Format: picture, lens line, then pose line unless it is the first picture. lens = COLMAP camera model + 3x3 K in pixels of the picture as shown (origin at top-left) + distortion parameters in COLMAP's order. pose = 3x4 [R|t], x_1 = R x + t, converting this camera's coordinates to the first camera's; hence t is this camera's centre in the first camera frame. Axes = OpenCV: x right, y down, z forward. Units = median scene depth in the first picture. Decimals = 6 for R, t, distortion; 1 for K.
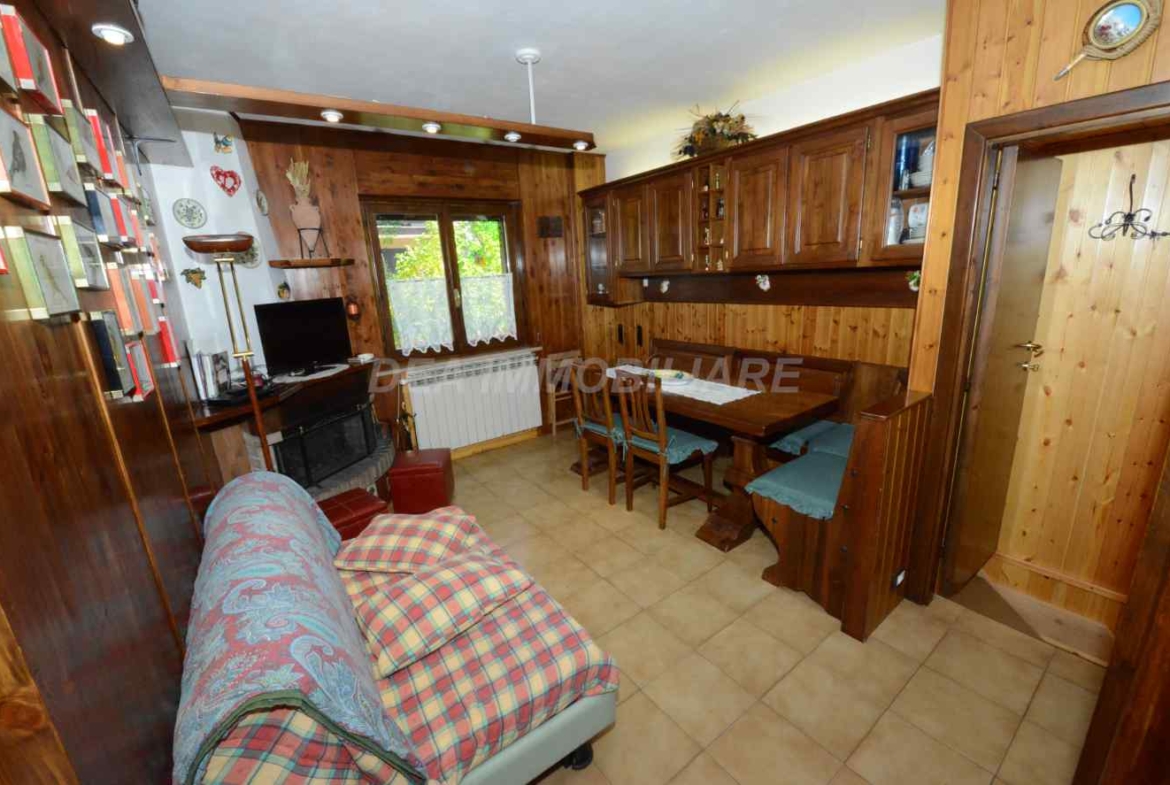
lens RADIAL K [[468.5, 0, 585.5], [0, 468.5, 389.3], [0, 0, 1]] dist [-0.016139, -0.002037]
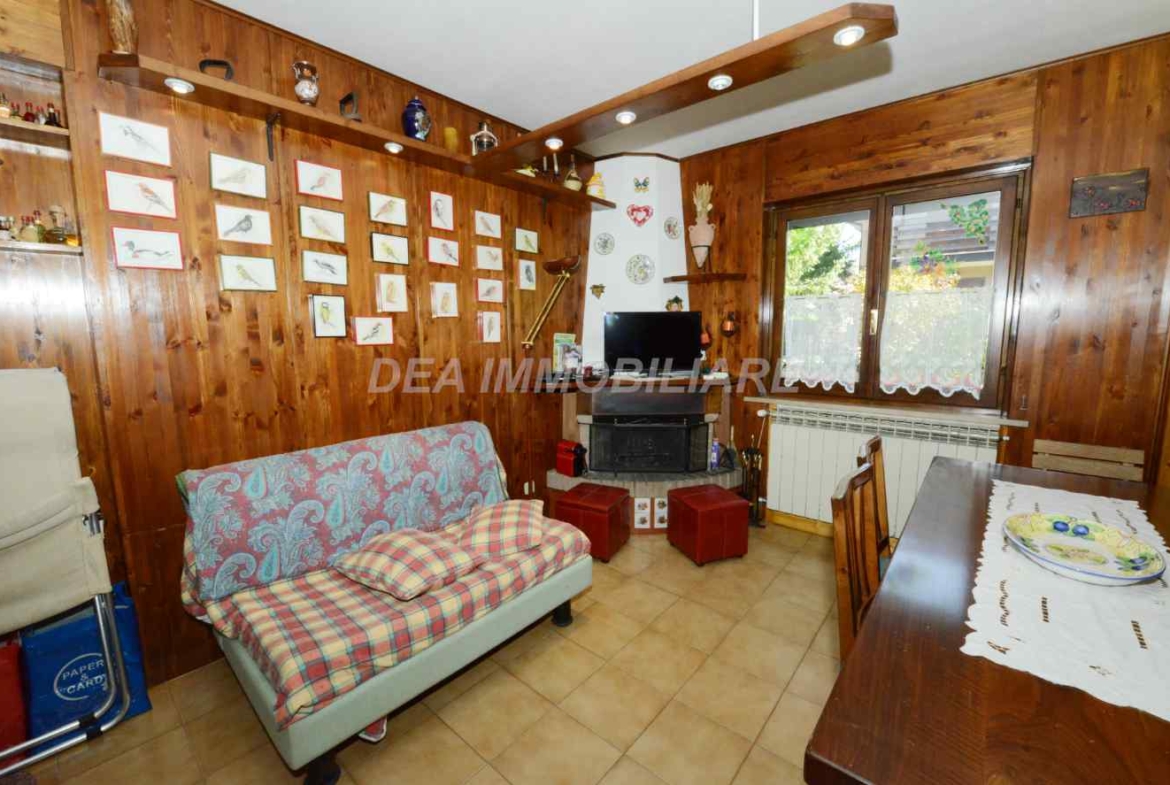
lens RADIAL K [[468.5, 0, 585.5], [0, 468.5, 390.2], [0, 0, 1]] dist [-0.016139, -0.002037]
pose [[0.219234, 0.176826, -0.959515, 0.411177], [-0.239882, 0.963021, 0.122663, -0.096937], [0.945723, 0.203279, 0.253545, 0.540439]]
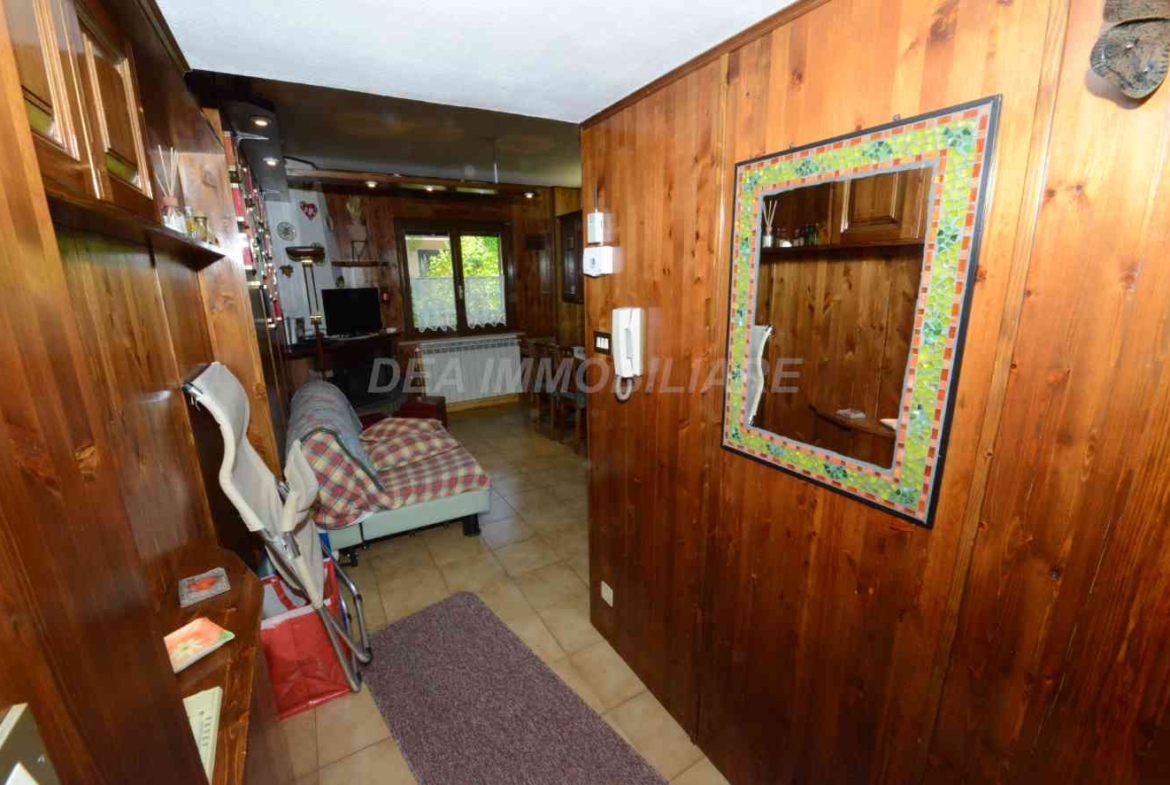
lens RADIAL K [[468.5, 0, 586.5], [0, 468.5, 389.8], [0, 0, 1]] dist [-0.016139, -0.002037]
pose [[0.995150, 0.056285, -0.080679, 0.273906], [-0.056950, 0.998359, -0.005956, 0.096277], [0.080211, 0.010522, 0.996722, -0.416488]]
